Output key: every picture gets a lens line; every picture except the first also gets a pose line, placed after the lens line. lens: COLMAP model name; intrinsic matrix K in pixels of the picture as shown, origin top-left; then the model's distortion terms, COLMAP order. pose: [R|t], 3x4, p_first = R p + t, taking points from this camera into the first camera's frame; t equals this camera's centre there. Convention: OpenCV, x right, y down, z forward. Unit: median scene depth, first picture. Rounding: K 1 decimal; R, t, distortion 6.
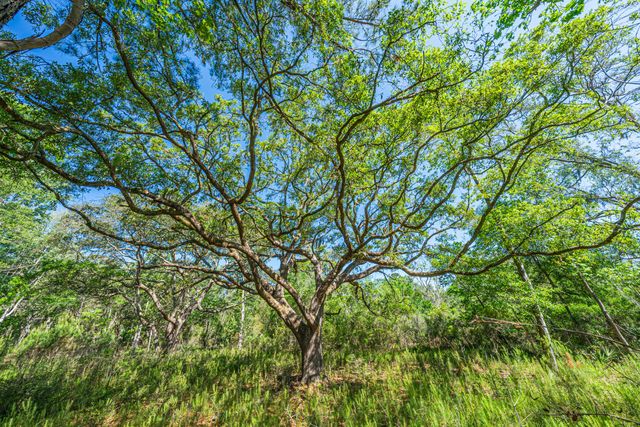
lens RADIAL K [[217.5, 0, 320.0], [0, 217.5, 213.5], [0, 0, 1]] dist [0.000836, 0.000080]
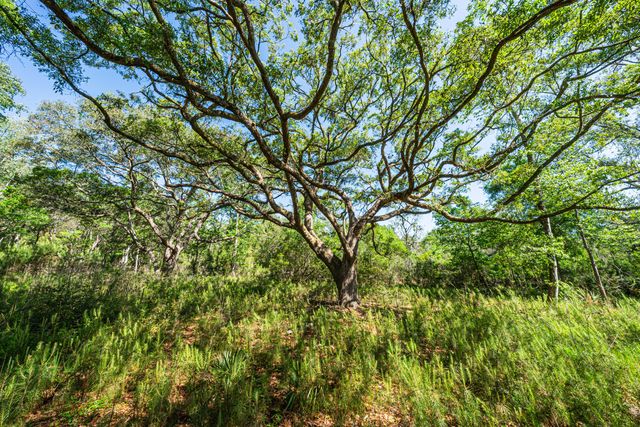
lens RADIAL K [[217.5, 0, 320.0], [0, 217.5, 213.5], [0, 0, 1]] dist [0.000836, 0.000080]
pose [[0.991474, 0.087217, 0.096814, -0.125978], [-0.108471, 0.964117, 0.242305, 0.036517], [-0.072207, -0.250741, 0.965358, 0.036367]]
